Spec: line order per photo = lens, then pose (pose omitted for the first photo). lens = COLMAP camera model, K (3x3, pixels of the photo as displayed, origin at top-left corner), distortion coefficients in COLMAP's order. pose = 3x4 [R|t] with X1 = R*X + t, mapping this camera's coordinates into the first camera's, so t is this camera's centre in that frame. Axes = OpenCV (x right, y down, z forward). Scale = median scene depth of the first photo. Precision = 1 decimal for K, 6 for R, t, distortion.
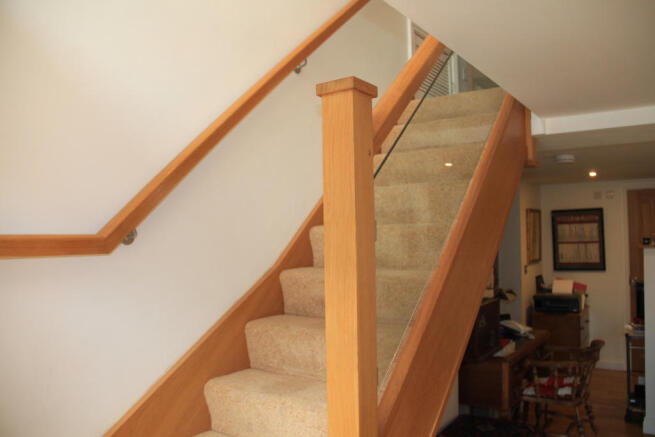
lens RADIAL K [[532.4, 0, 327.5], [0, 532.4, 218.5], [0, 0, 1]] dist [-0.171940, 0.099375]
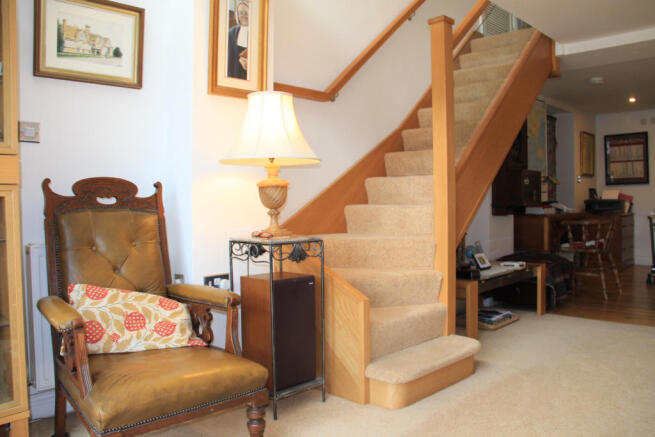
lens RADIAL K [[532.4, 0, 327.5], [0, 532.4, 218.5], [0, 0, 1]] dist [-0.171940, 0.099375]
pose [[0.987410, 0.011893, -0.157736, -0.034386], [-0.001310, 0.997750, 0.067029, 0.183326], [0.158178, -0.065978, 0.985204, -0.537964]]
